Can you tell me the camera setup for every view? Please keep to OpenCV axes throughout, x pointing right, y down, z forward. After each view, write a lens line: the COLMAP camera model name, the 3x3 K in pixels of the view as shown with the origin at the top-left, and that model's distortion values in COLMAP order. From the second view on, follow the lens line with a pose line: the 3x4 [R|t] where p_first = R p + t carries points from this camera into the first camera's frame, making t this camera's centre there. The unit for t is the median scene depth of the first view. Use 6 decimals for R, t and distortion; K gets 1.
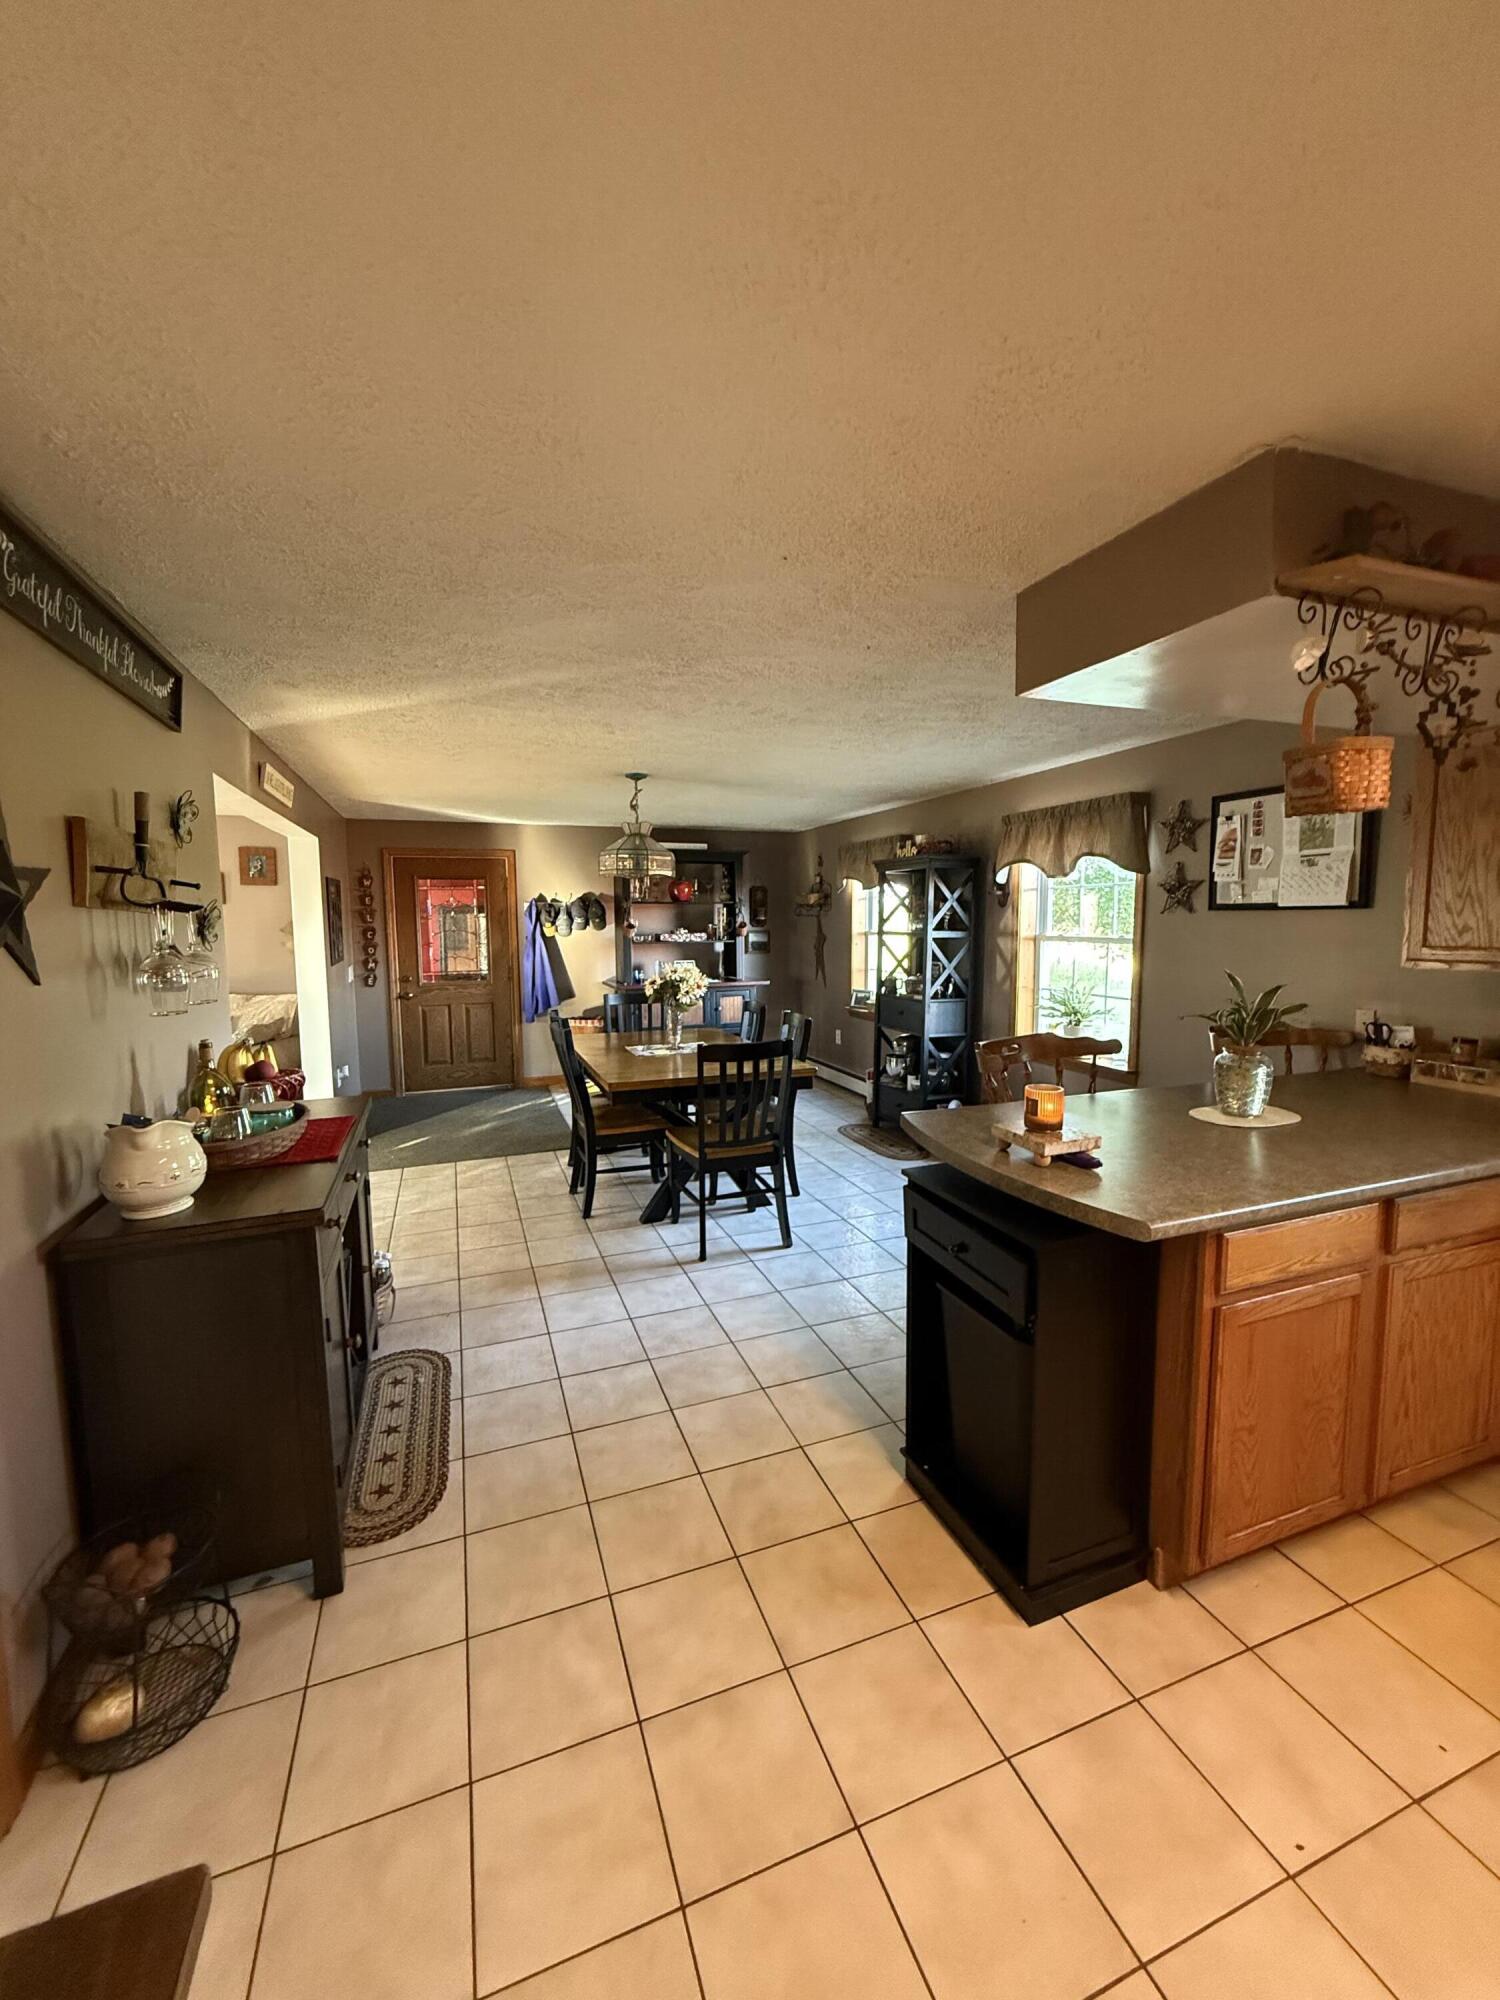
lens RADIAL K [[795.8, 0, 748.4], [0, 795.8, 993.5], [0, 0, 1]] dist [0.001249, 0.000617]
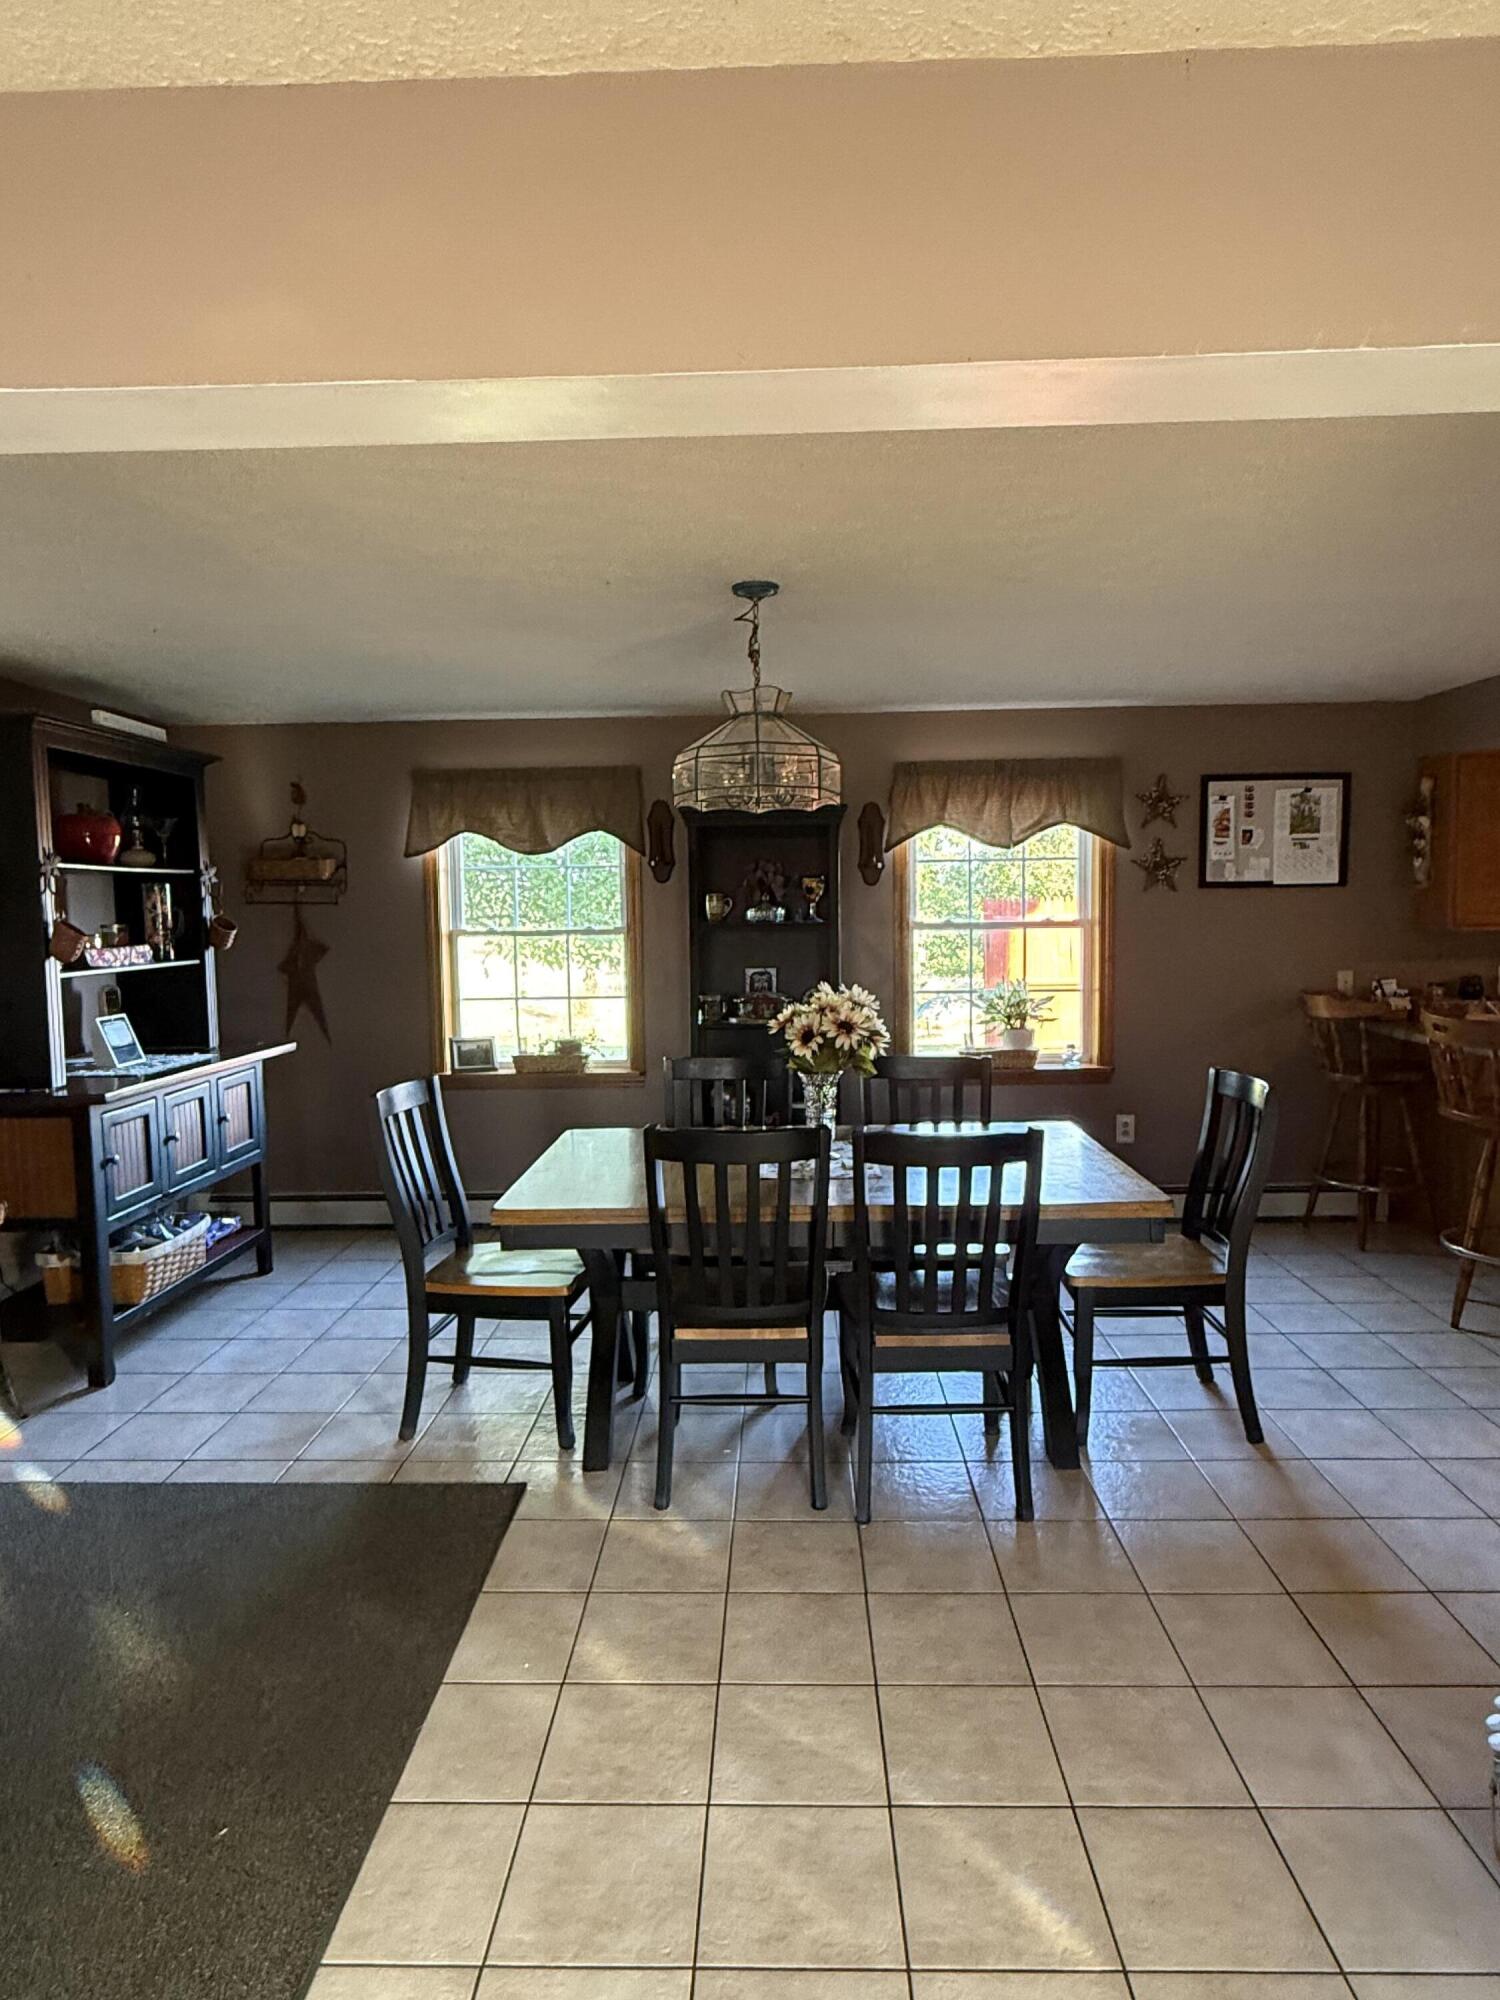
lens RADIAL K [[1177.5, 0, 750.0], [0, 1177.5, 1000.0], [0, 0, 1]] dist [-0.004056, -0.001407]
pose [[0.380313, -0.074028, 0.921890, -1.041835], [0.101248, 0.994133, 0.038061, -0.081725], [-0.919299, 0.078865, 0.385577, 0.999302]]
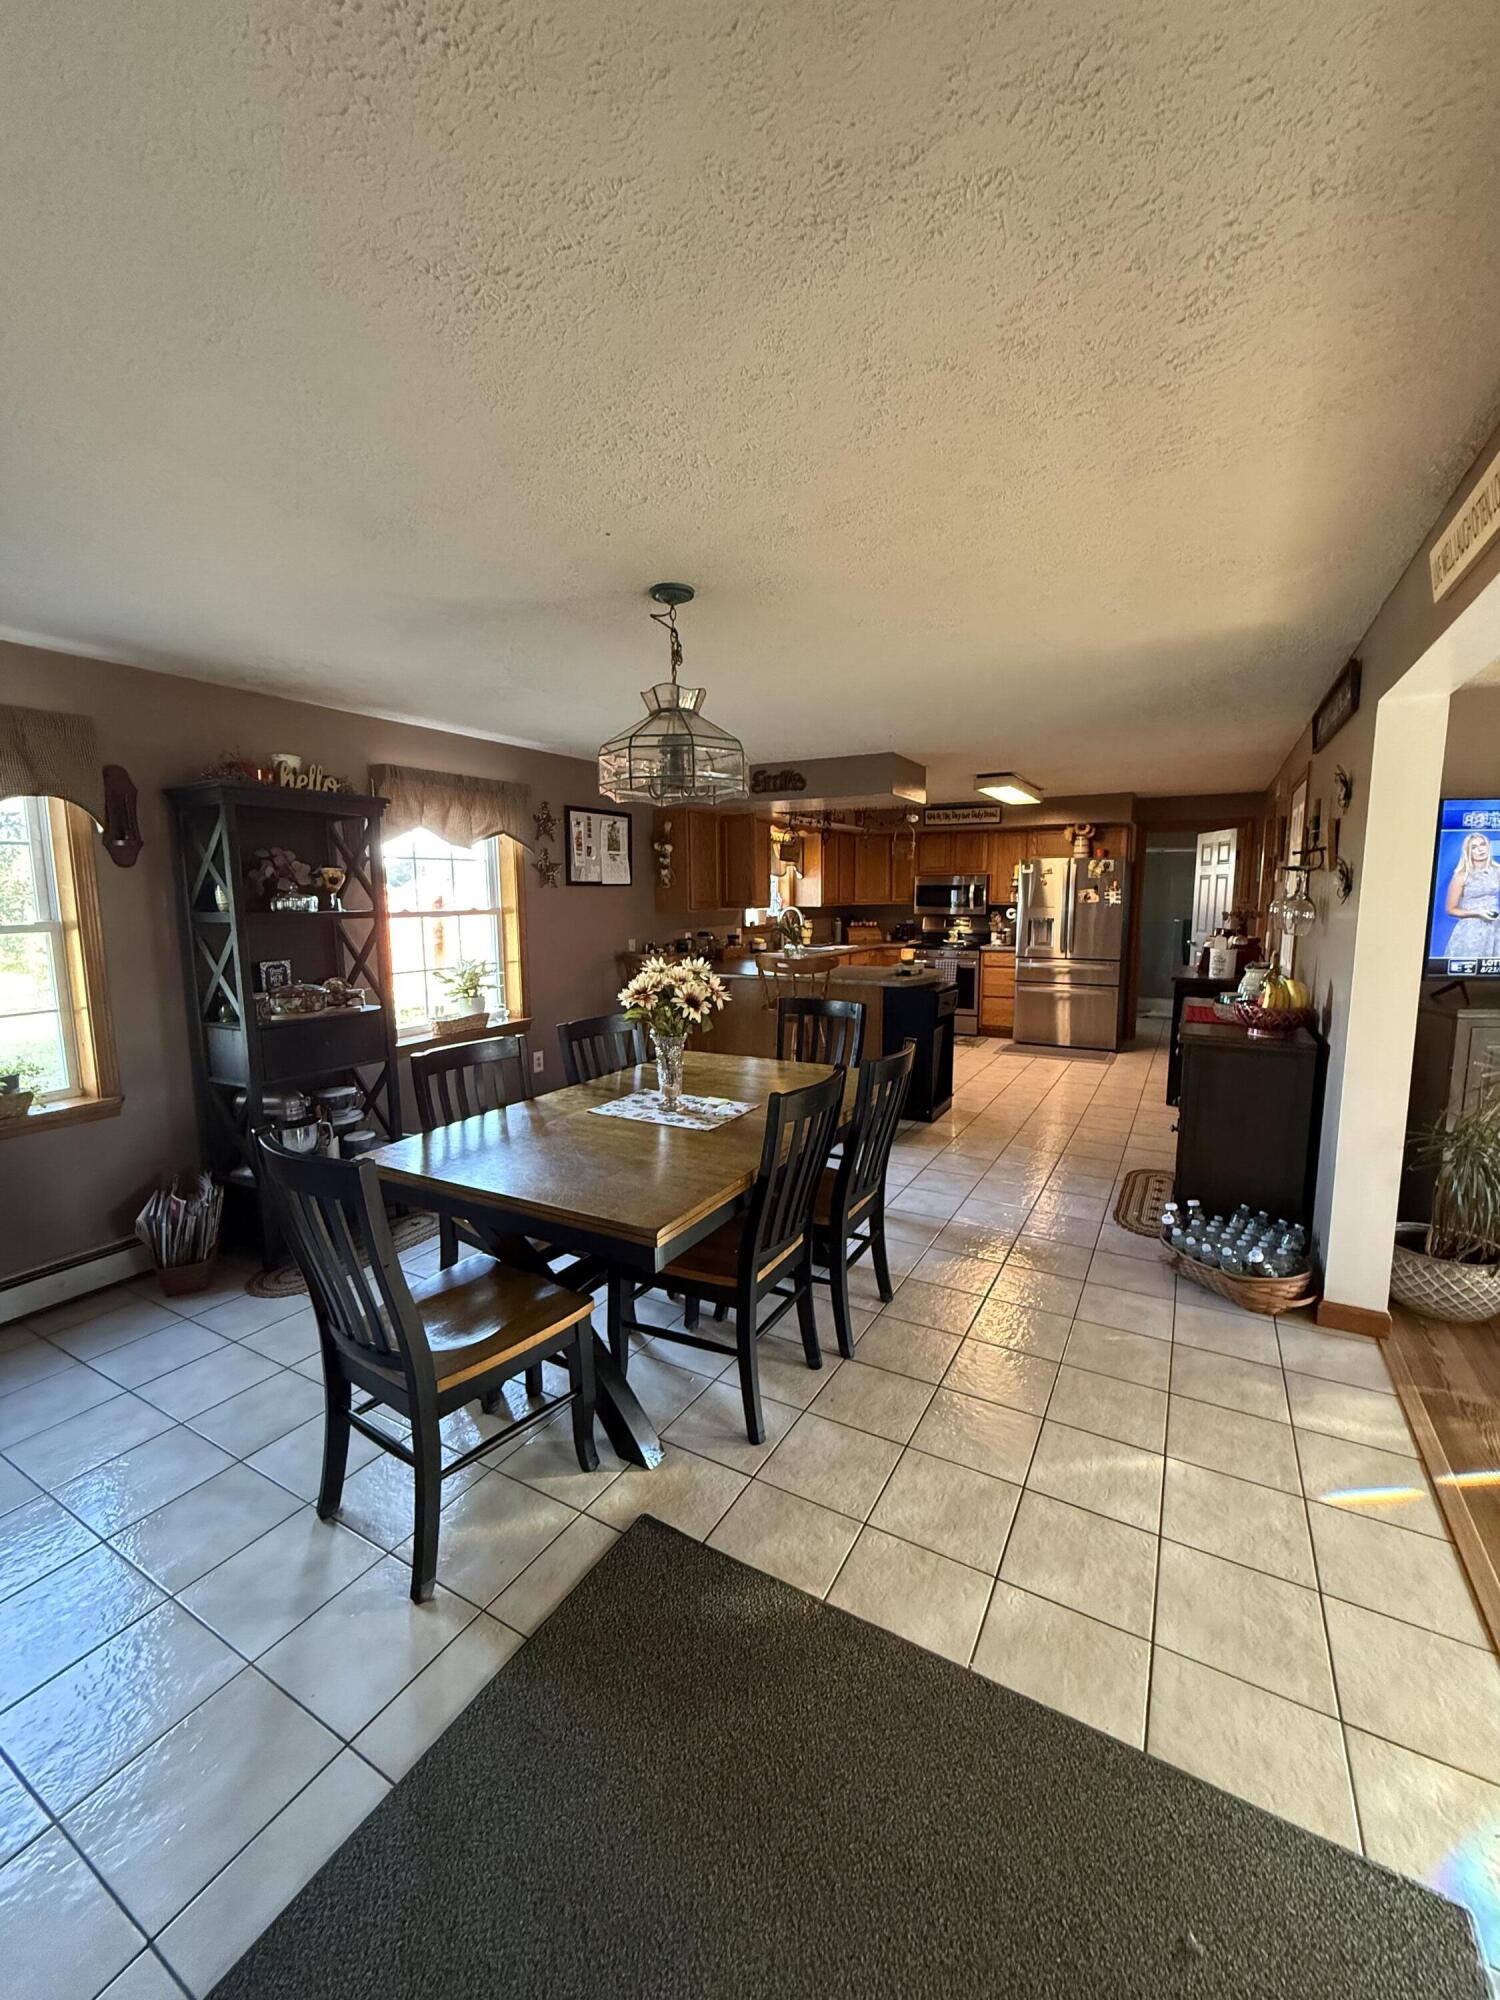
lens RADIAL K [[795.8, 0, 748.4], [0, 795.8, 993.5], [0, 0, 1]] dist [0.001249, 0.000617]
pose [[-0.642025, -0.086052, 0.761839, -0.755956], [0.085069, 0.979550, 0.182333, -0.153369], [-0.761950, 0.181871, -0.621575, 1.741862]]
